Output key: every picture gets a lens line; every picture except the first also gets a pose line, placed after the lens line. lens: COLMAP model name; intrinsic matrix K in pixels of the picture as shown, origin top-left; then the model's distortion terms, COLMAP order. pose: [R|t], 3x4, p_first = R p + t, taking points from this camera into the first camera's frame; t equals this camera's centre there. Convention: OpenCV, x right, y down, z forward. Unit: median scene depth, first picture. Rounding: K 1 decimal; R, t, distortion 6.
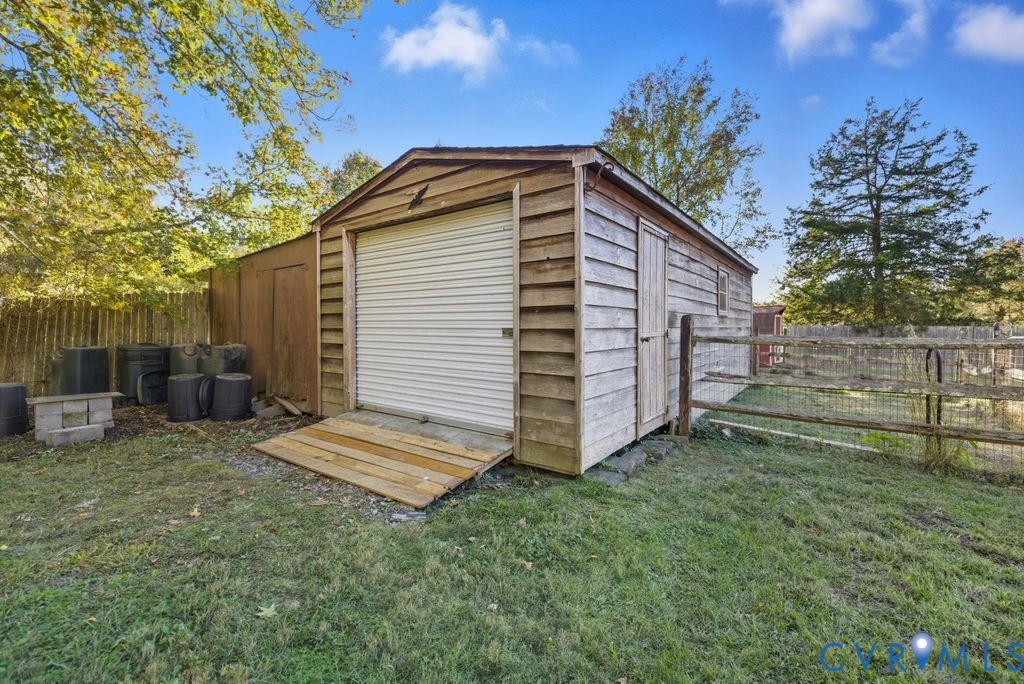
lens RADIAL K [[439.2, 0, 506.4], [0, 439.2, 324.7], [0, 0, 1]] dist [0.021372, 0.000111]
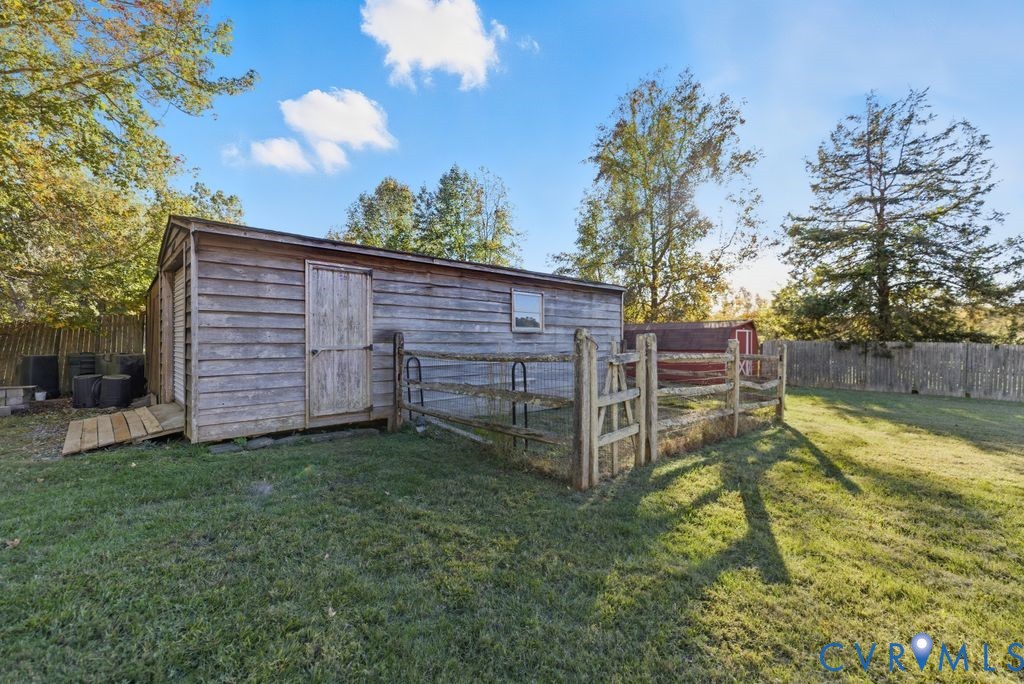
lens RADIAL K [[446.2, 0, 505.5], [0, 446.2, 339.5], [0, 0, 1]] dist [0.021437, 0.000148]
pose [[0.982537, 0.003778, -0.186030, 0.283215], [-0.003241, 0.999990, 0.003191, -0.002581], [0.186040, -0.002532, 0.982539, -0.053513]]
